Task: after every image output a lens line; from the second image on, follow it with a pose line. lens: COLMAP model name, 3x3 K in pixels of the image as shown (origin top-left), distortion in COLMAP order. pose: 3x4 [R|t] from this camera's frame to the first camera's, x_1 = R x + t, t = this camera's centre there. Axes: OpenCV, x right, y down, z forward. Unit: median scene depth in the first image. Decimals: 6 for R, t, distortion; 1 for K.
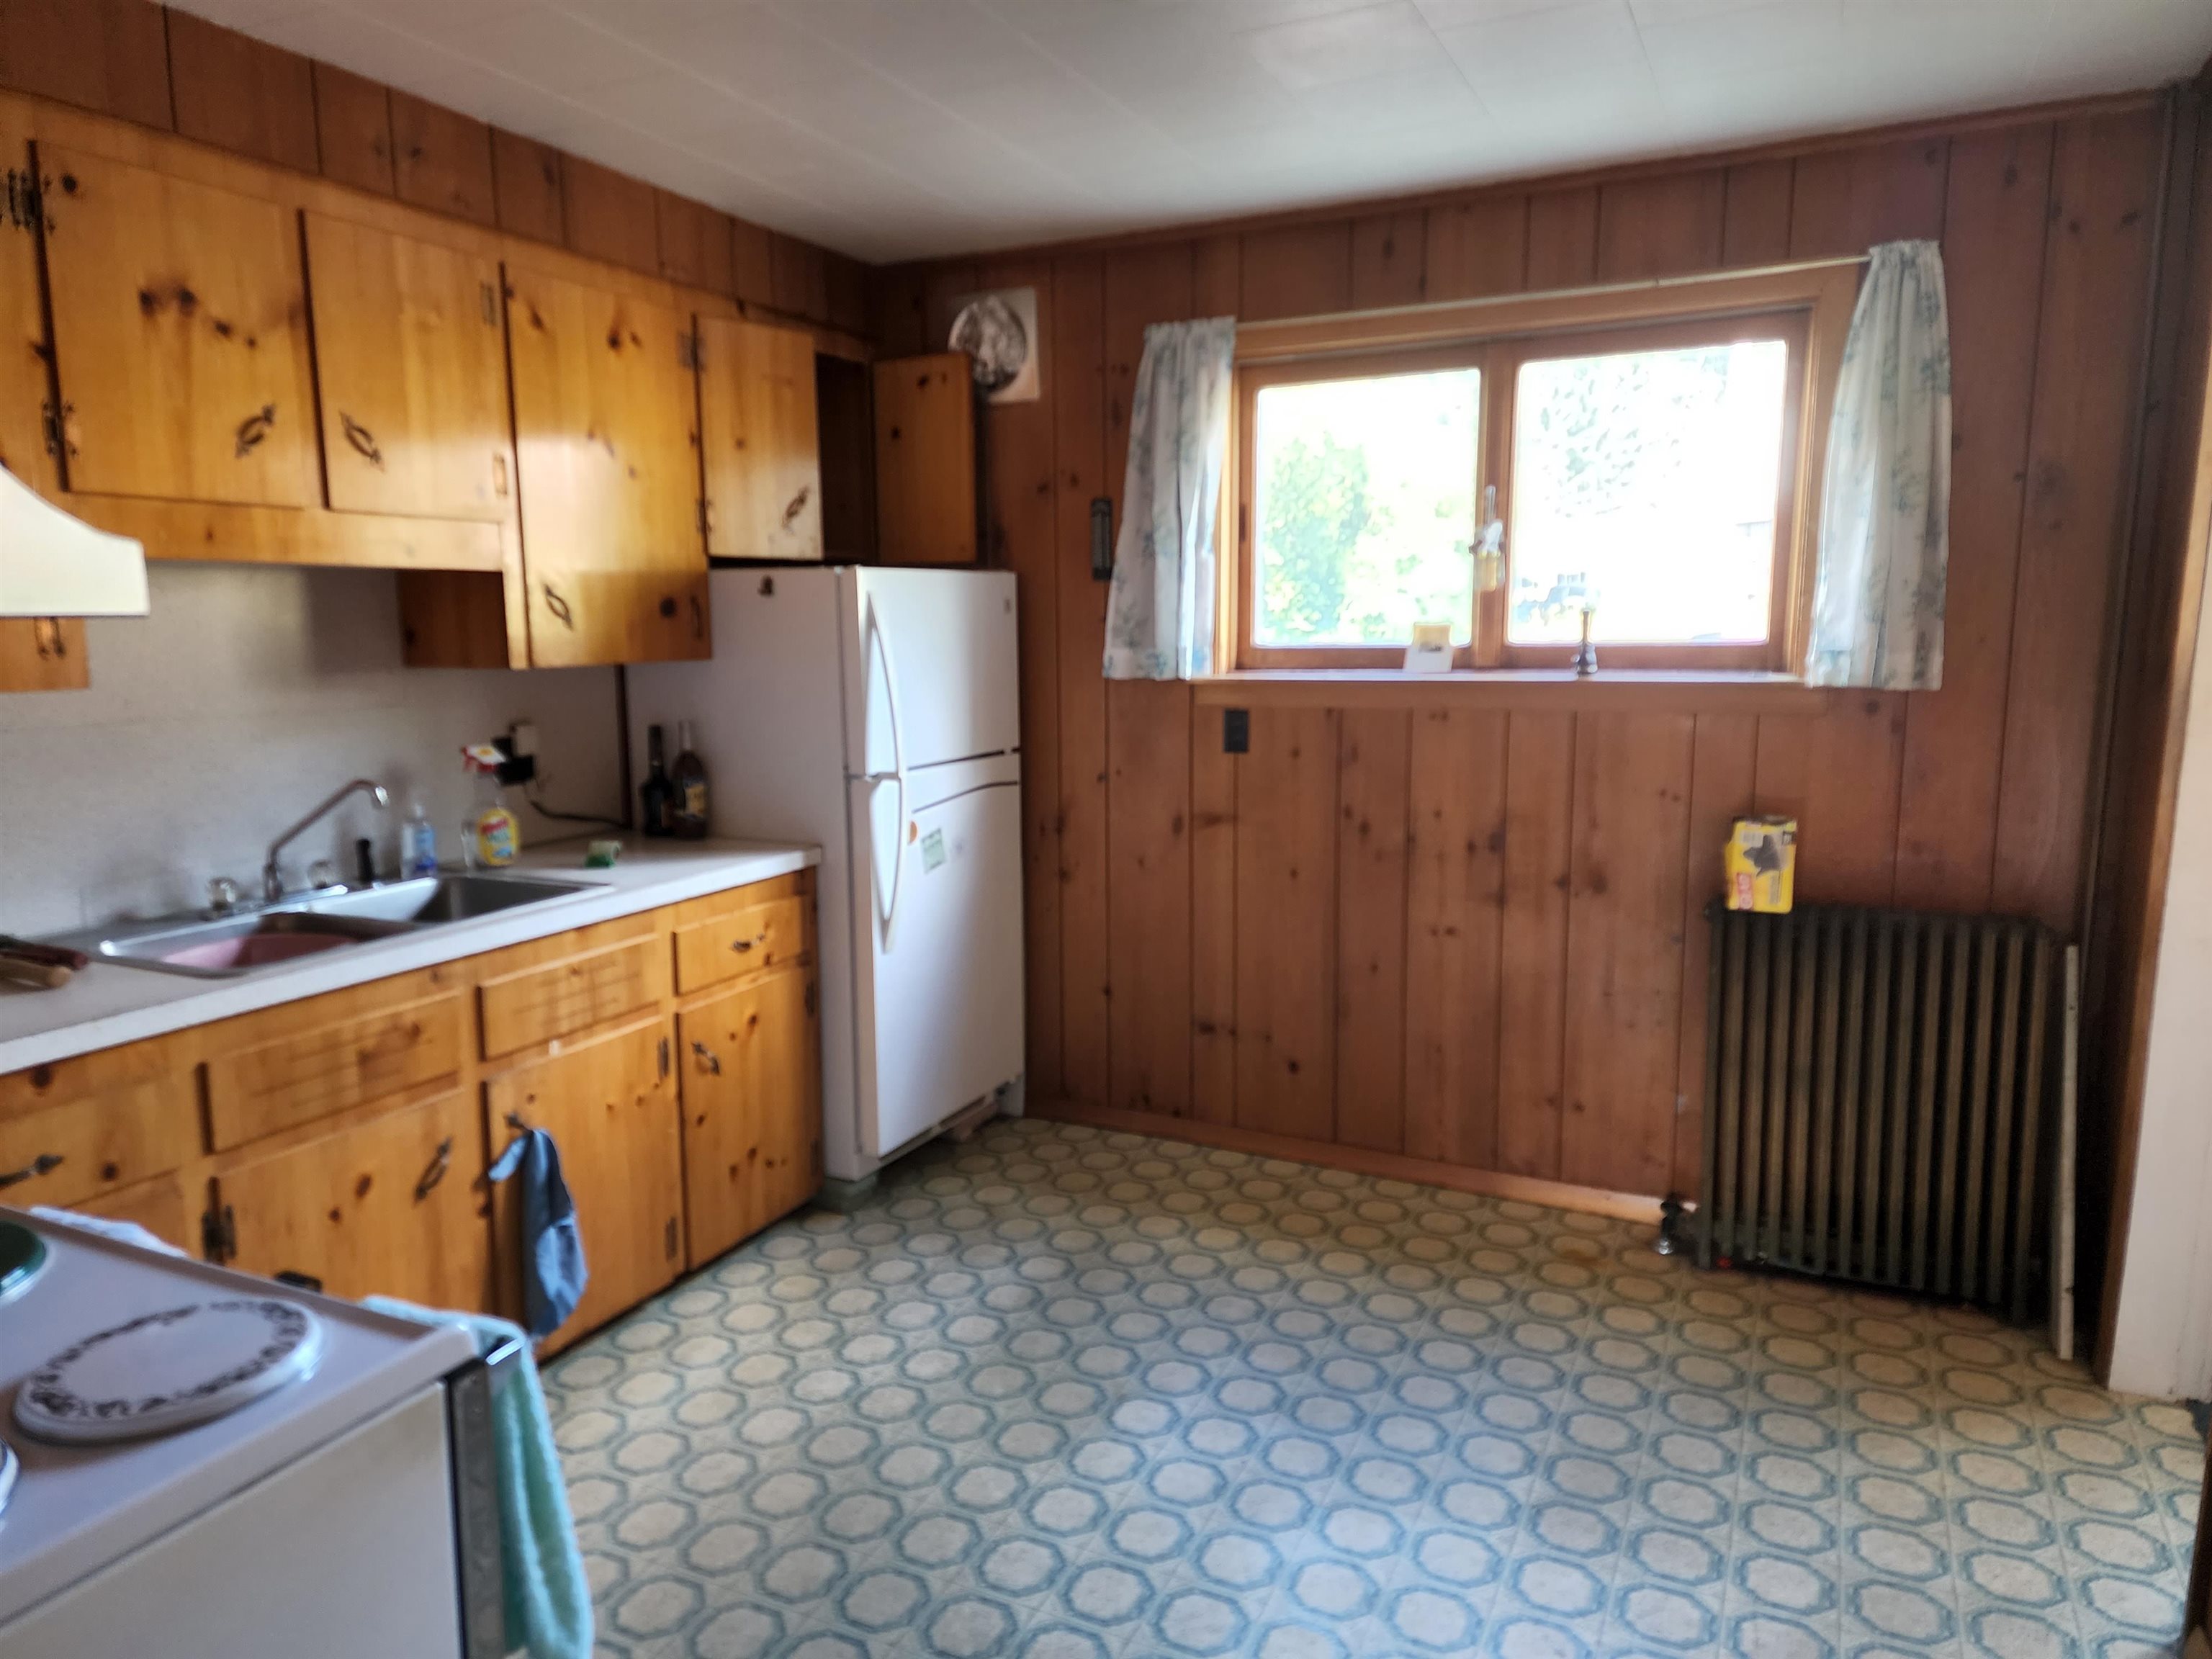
lens RADIAL K [[1467.5, 0, 1067.9], [0, 1467.5, 804.0], [0, 0, 1]] dist [0.101673, -0.085061]
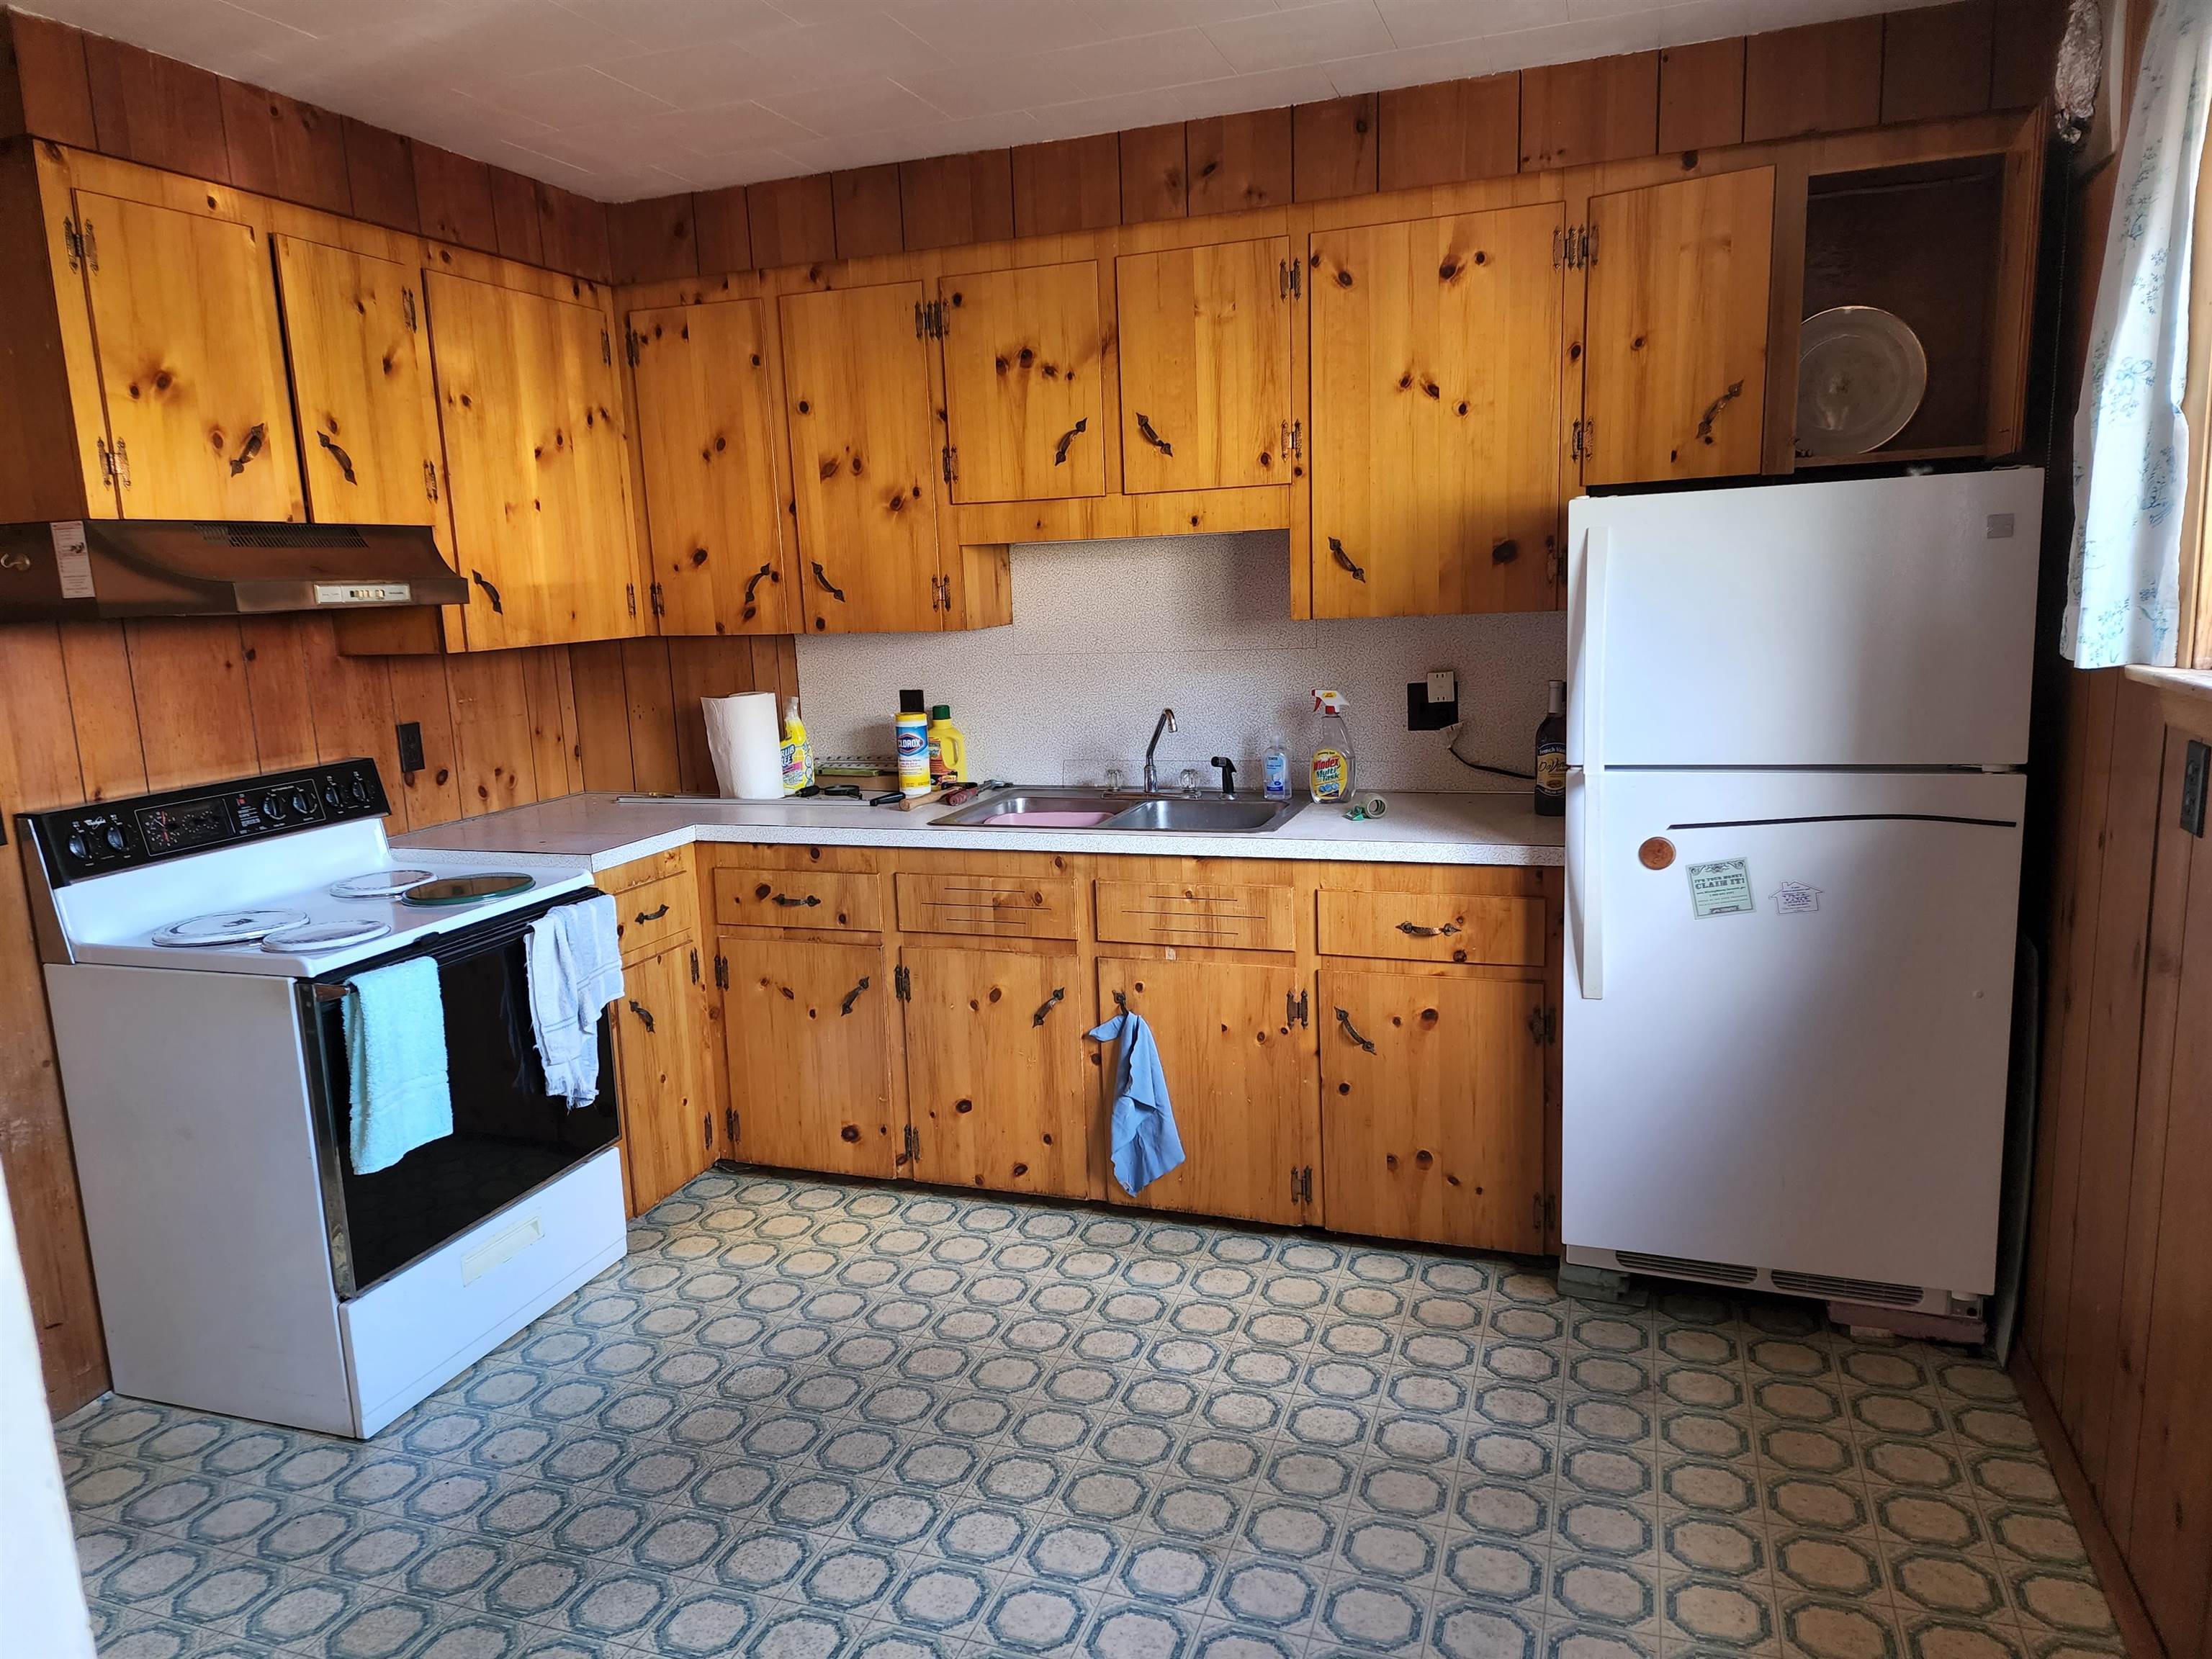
lens RADIAL K [[1467.5, 0, 1067.9], [0, 1467.5, 804.0], [0, 0, 1]] dist [0.101673, -0.085061]
pose [[0.114615, 0.160719, -0.980323, 0.688312], [-0.089663, 0.984472, 0.150917, -0.106942], [0.989355, 0.070602, 0.127246, 0.717783]]
